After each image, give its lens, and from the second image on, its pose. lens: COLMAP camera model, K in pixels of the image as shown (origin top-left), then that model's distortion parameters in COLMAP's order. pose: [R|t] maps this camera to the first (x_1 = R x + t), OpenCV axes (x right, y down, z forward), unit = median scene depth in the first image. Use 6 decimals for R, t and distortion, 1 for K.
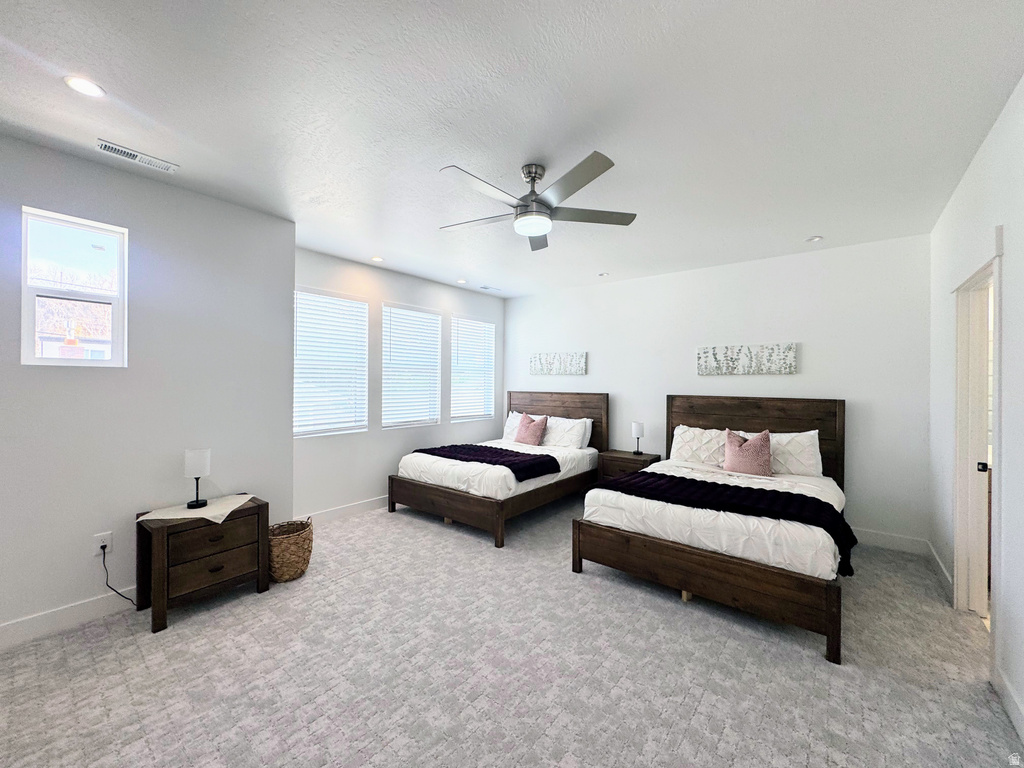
lens RADIAL K [[406.1, 0, 519.8], [0, 406.1, 383.4], [0, 0, 1]] dist [-0.004683, 0.000821]
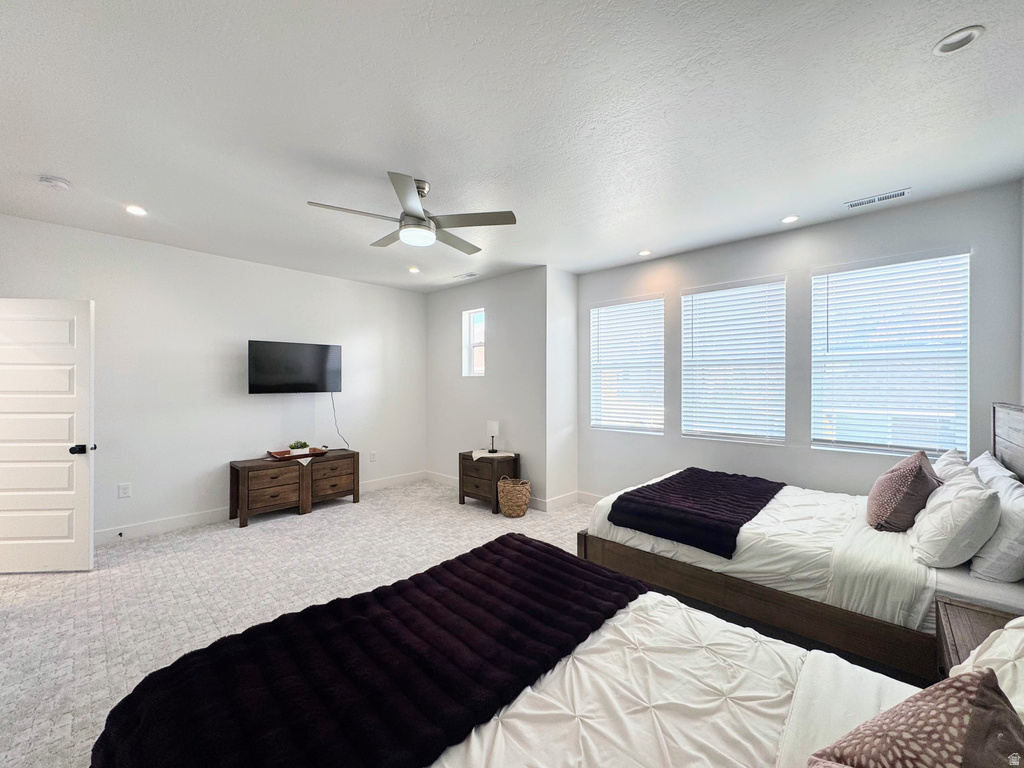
lens RADIAL K [[406.1, 0, 503.4], [0, 406.1, 386.5], [0, 0, 1]] dist [-0.004683, 0.000821]
pose [[-0.098105, 0.003673, -0.995169, 0.621550], [-0.000533, 0.999993, 0.003743, 0.001506], [0.995176, 0.000897, -0.098103, 0.764844]]
